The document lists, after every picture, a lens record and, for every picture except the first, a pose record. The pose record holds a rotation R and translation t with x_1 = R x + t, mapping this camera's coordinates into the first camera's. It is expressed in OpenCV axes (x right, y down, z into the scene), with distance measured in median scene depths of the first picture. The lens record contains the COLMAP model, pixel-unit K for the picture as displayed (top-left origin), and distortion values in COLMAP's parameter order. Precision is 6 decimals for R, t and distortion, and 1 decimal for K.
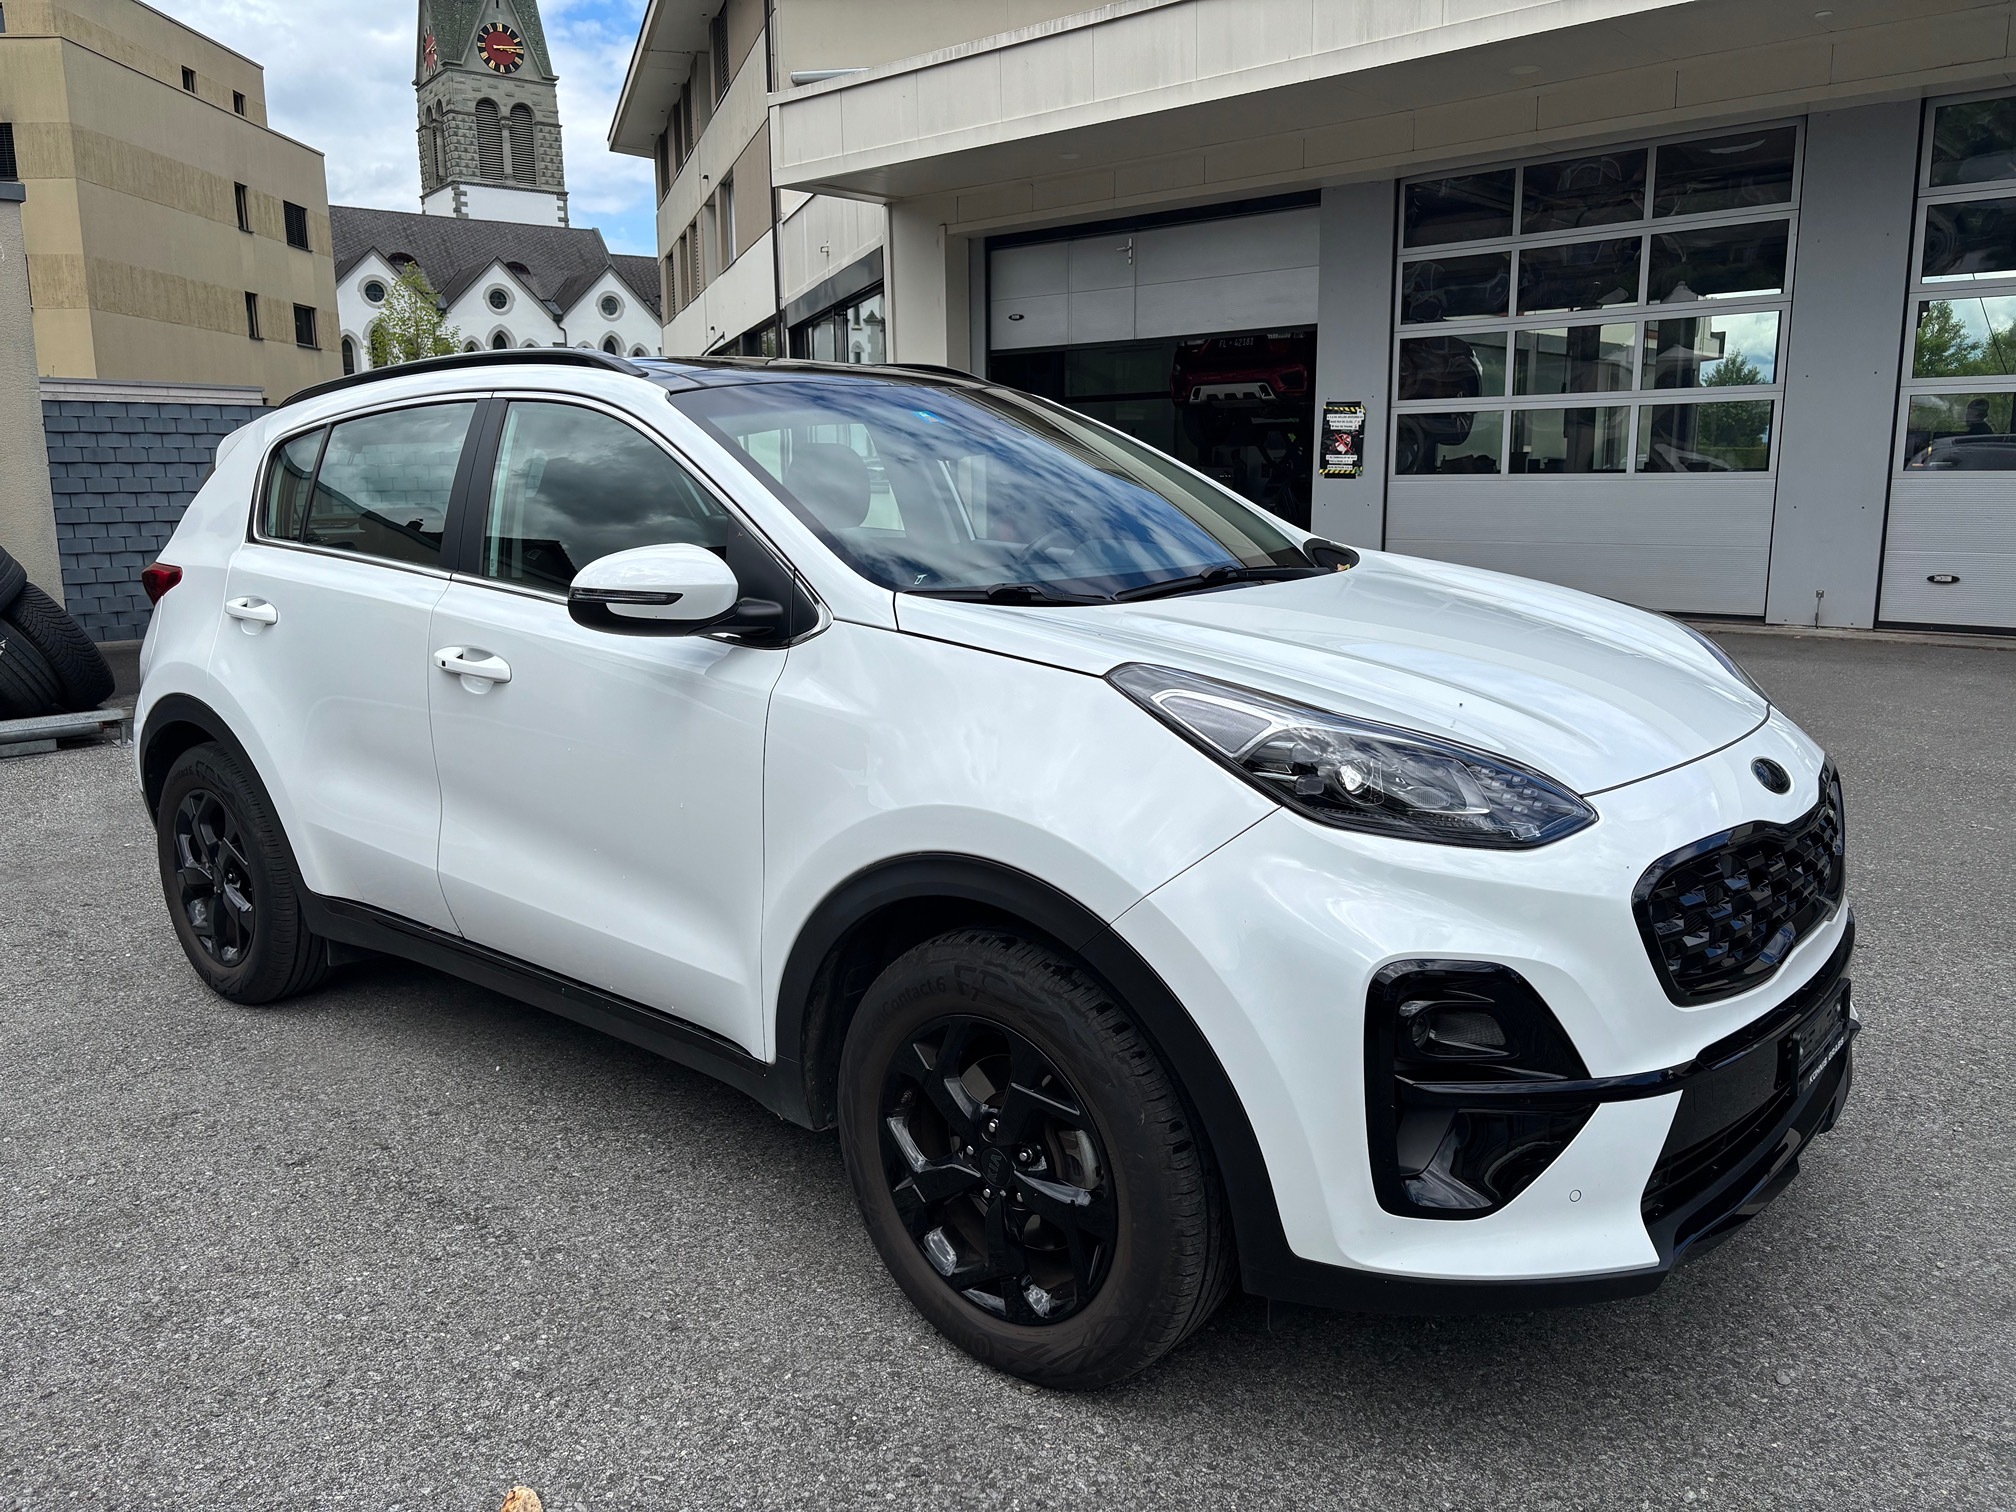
lens RADIAL K [[1583.8, 0, 1008.0], [0, 1583.8, 756.0], [0, 0, 1]] dist [-0.041863, 0.002756]
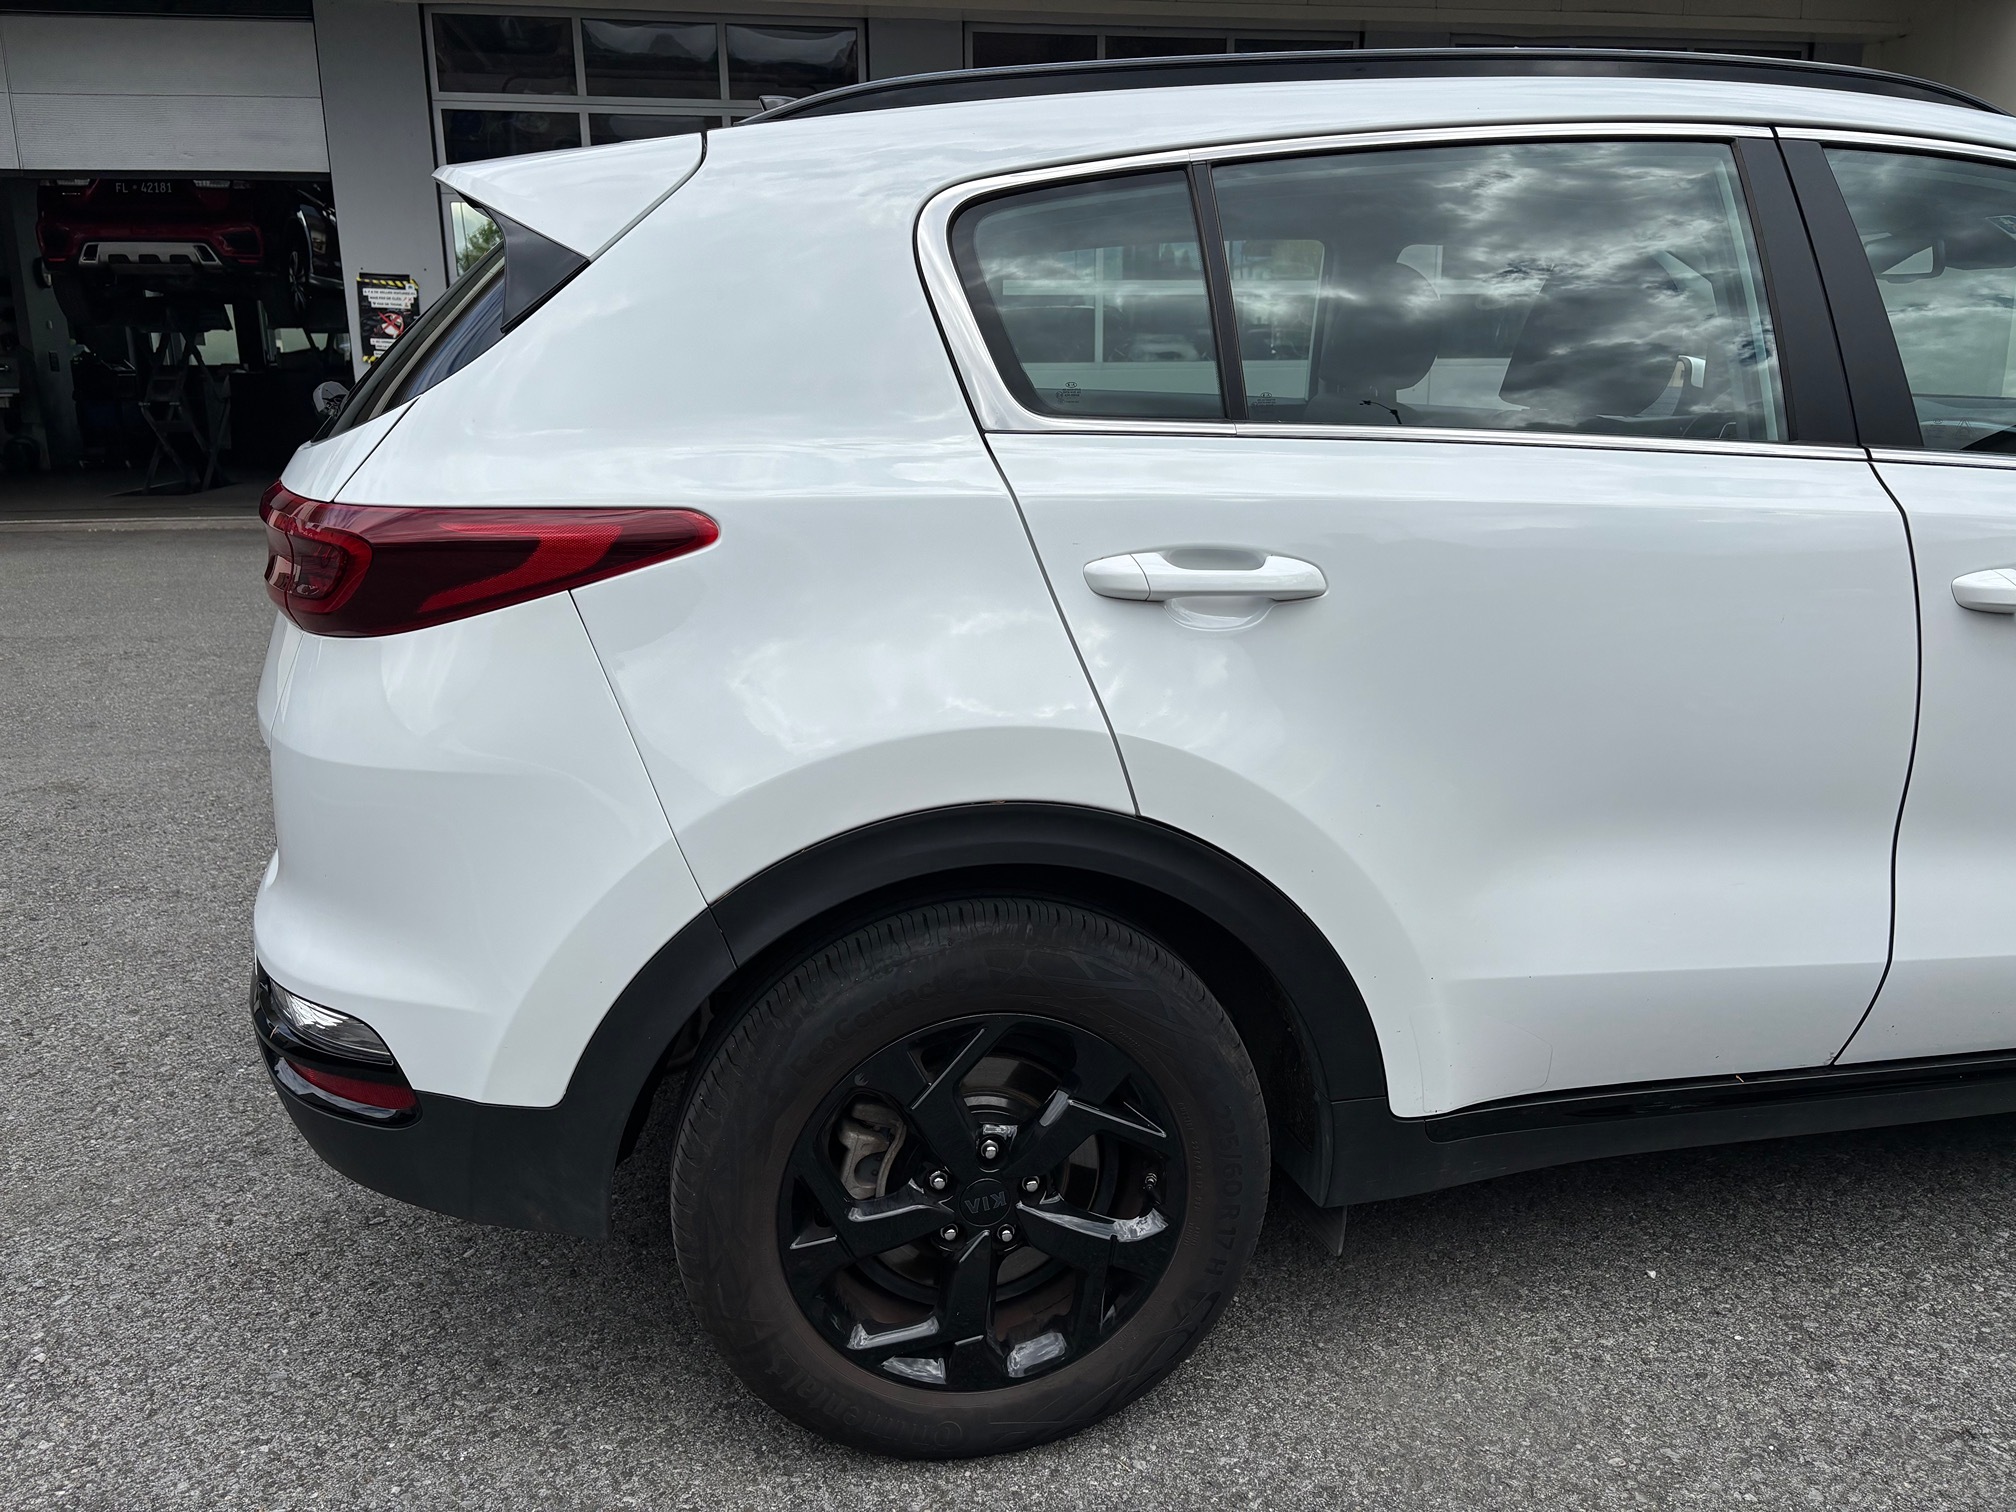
lens RADIAL K [[1518.7, 0, 1008.0], [0, 1518.7, 756.0], [0, 0, 1]] dist [0.071950, -0.075452]
pose [[0.606474, -0.186255, 0.772980, -0.555204], [0.137901, 0.982082, 0.128444, -0.068151], [-0.783053, 0.028696, 0.621292, 0.503714]]
